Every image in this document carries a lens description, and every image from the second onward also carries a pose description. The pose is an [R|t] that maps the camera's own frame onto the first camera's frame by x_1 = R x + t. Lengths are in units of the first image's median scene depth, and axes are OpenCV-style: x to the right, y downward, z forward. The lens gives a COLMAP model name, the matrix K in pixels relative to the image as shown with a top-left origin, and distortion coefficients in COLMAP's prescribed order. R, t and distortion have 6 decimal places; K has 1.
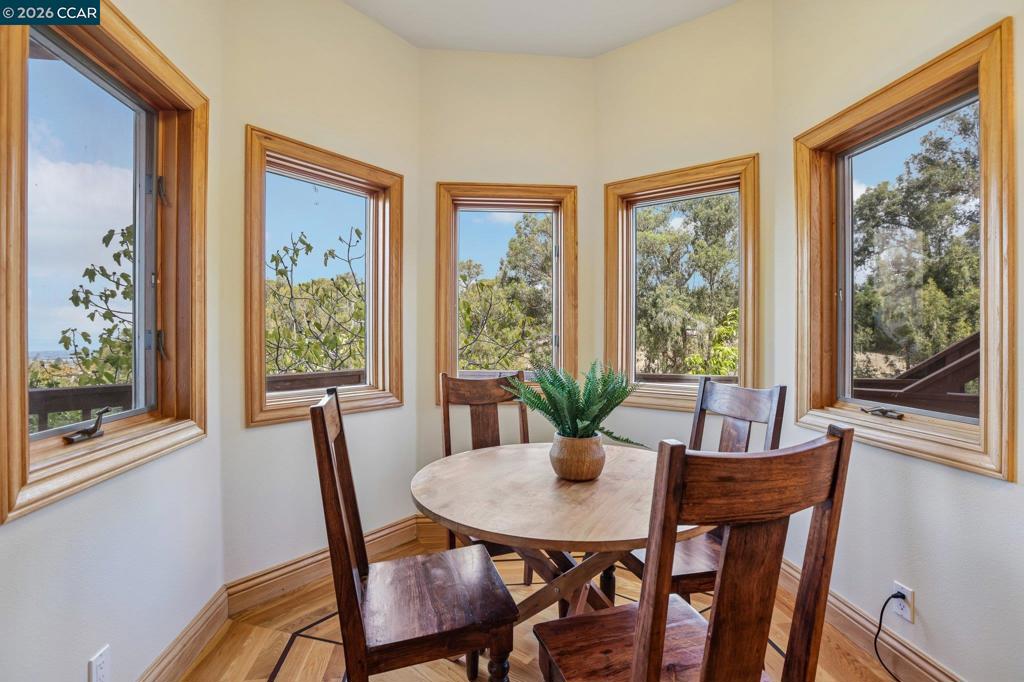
lens RADIAL K [[481.6, 0, 514.6], [0, 481.6, 333.1], [0, 0, 1]] dist [-0.040950, 0.017729]
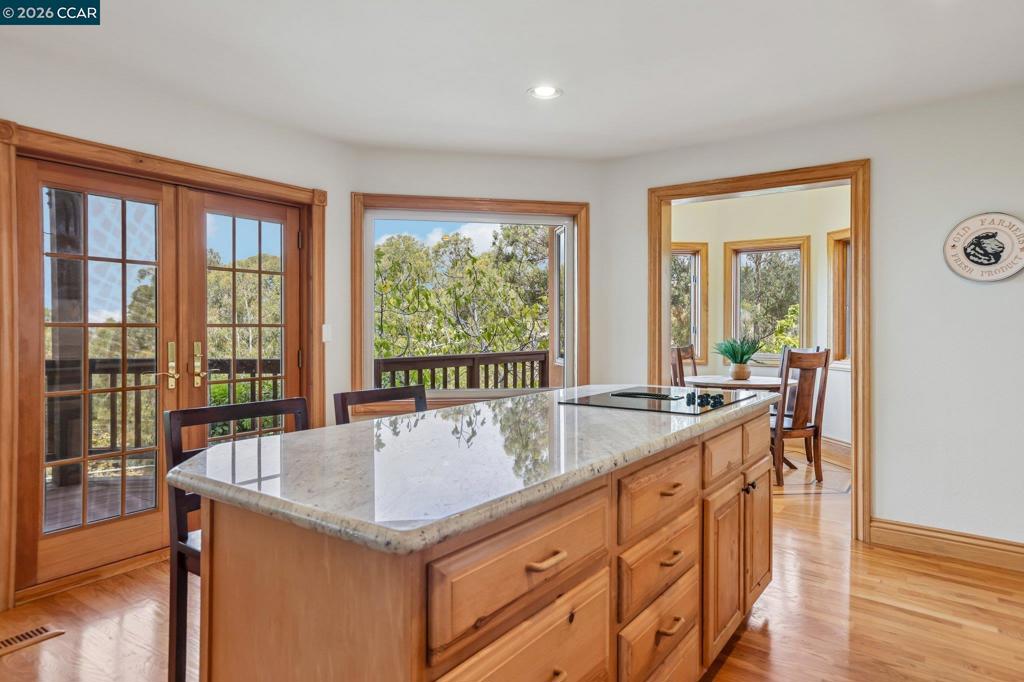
lens RADIAL K [[630.2, 0, 514.9], [0, 630.2, 325.1], [0, 0, 1]] dist [-0.000813, 0.065177]
pose [[0.999627, 0.000142, 0.027321, -0.625668], [-0.000174, 0.999999, 0.001201, -0.004380], [-0.027321, -0.001205, 0.999626, -1.270051]]
